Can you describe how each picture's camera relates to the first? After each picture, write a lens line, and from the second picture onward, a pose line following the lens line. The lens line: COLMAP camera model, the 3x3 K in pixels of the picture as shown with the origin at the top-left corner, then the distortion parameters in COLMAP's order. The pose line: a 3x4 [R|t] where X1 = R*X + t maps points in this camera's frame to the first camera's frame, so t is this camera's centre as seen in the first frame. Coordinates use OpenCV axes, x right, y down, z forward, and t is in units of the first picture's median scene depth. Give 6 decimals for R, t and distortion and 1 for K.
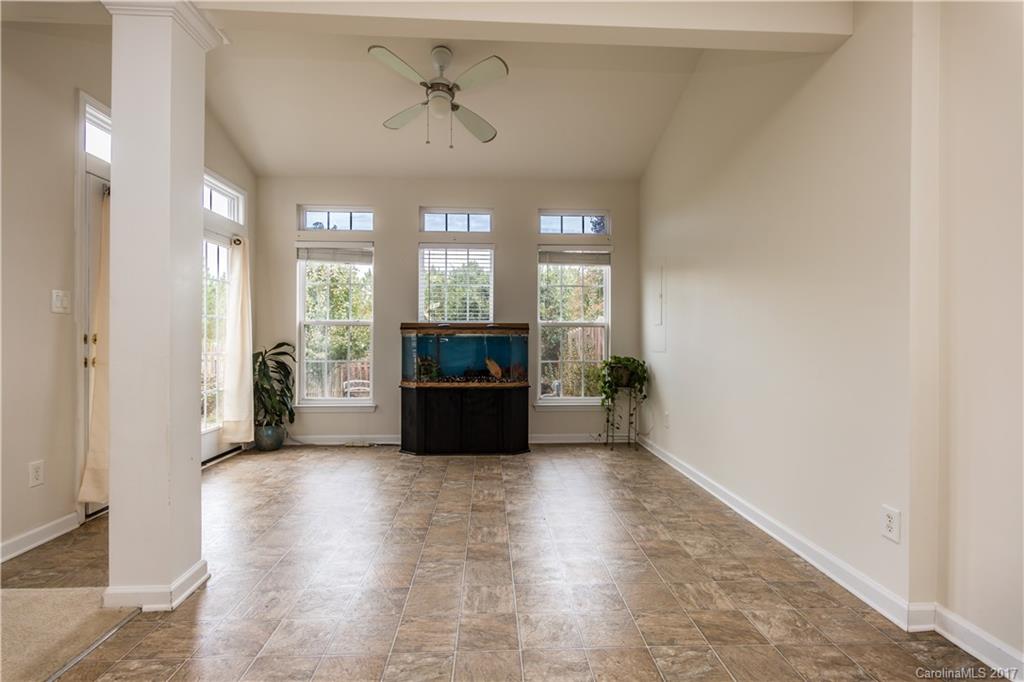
lens RADIAL K [[495.2, 0, 511.3], [0, 495.2, 338.1], [0, 0, 1]] dist [0.002744, -0.001719]
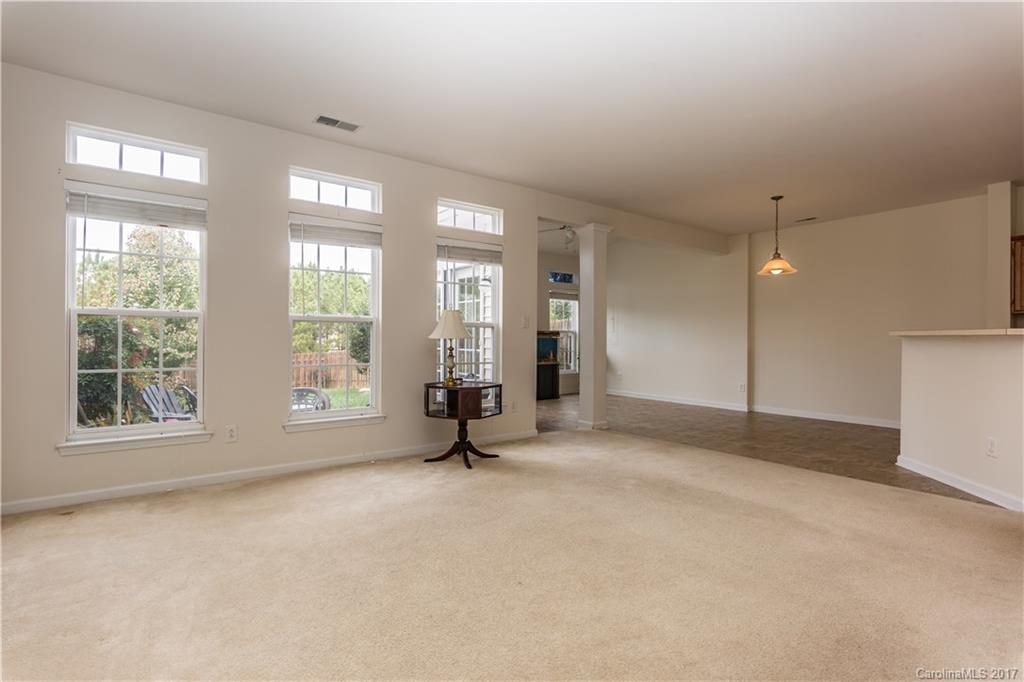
lens RADIAL K [[495.2, 0, 511.3], [0, 495.2, 338.1], [0, 0, 1]] dist [0.002744, -0.001719]
pose [[0.825153, -0.001918, 0.564906, -1.178772], [0.001158, 0.999998, 0.001703, -0.007185], [-0.564908, -0.000751, 0.825154, -0.467456]]
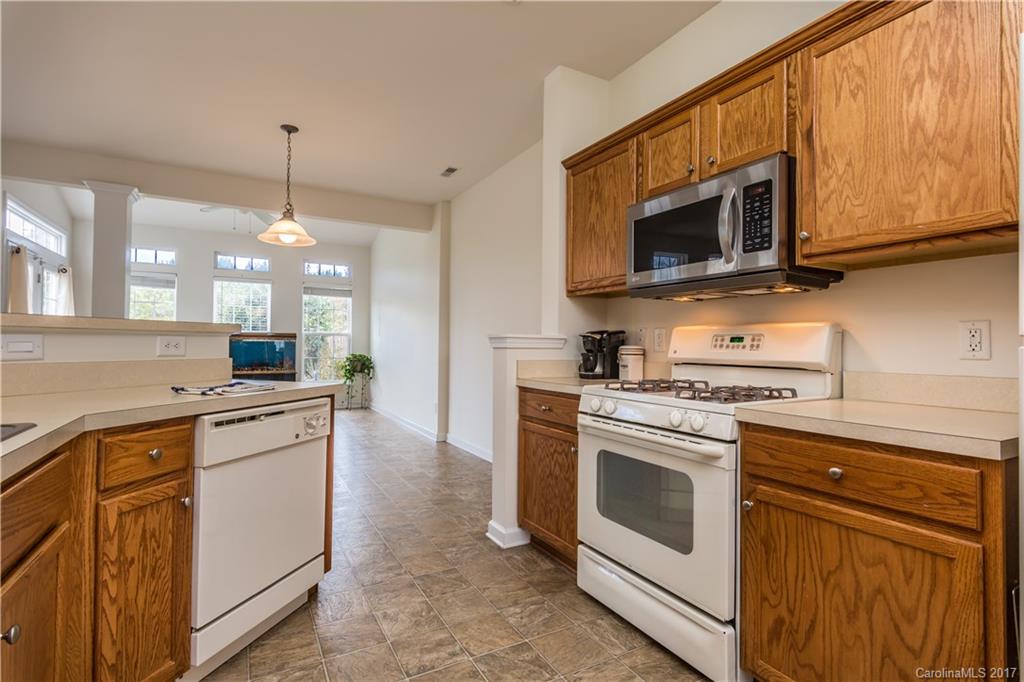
lens RADIAL K [[495.2, 0, 511.3], [0, 495.2, 338.1], [0, 0, 1]] dist [0.002744, -0.001719]
pose [[0.898217, 0.009348, 0.439453, -0.042248], [-0.004921, 0.999925, -0.011211, -0.000287], [-0.439524, 0.007907, 0.898196, -0.713488]]
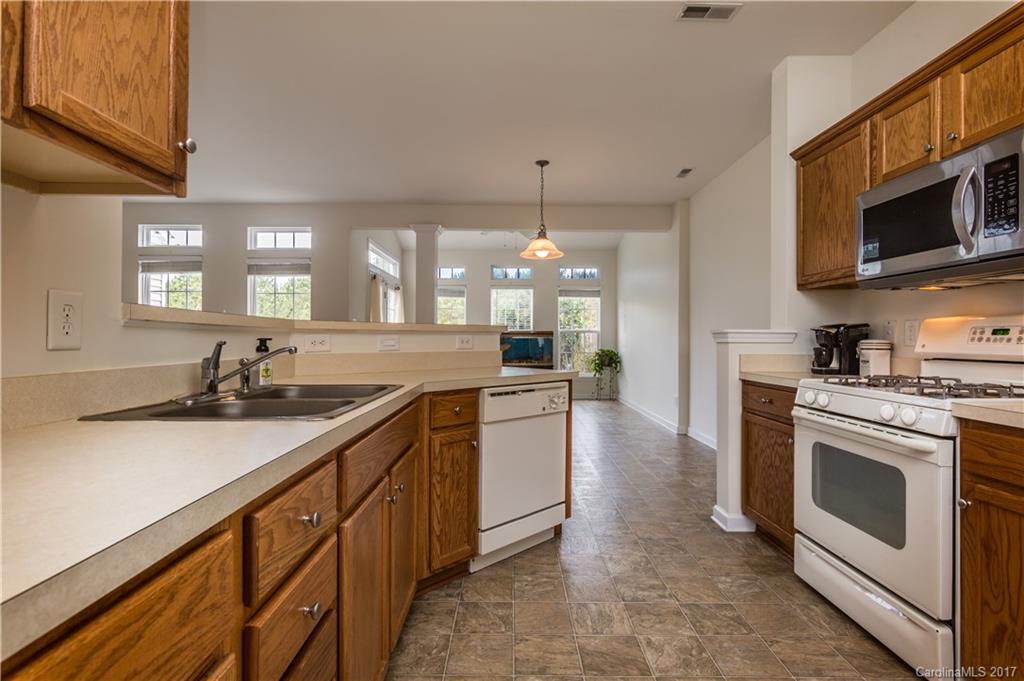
lens RADIAL K [[497.6, 0, 510.6], [0, 497.6, 337.4], [0, 0, 1]] dist [0.001423, -0.000398]
pose [[0.998797, -0.002054, -0.048996, -0.030813], [0.001867, 0.999991, -0.003848, 0.000239], [0.049004, 0.003752, 0.998792, -0.812720]]
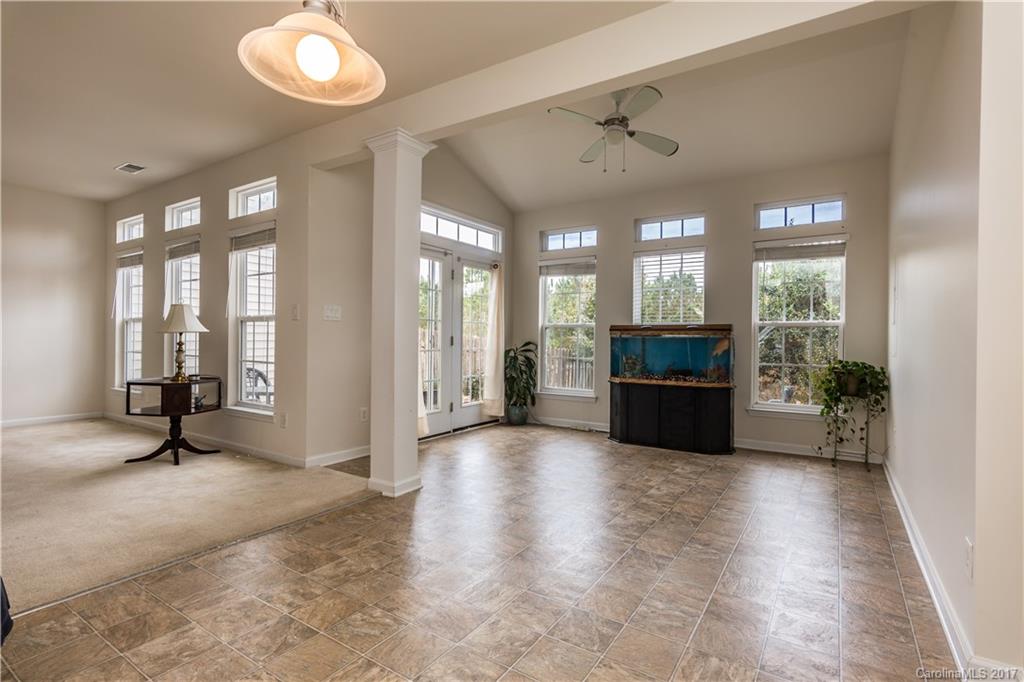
lens RADIAL K [[489.6, 0, 507.9], [0, 489.6, 336.9], [0, 0, 1]] dist [0.000353, -0.000671]
pose [[0.808619, 0.002191, -0.588329, 0.241209], [-0.005995, 0.999972, -0.004516, 0.002616], [0.588303, 0.007179, 0.808609, -0.048699]]
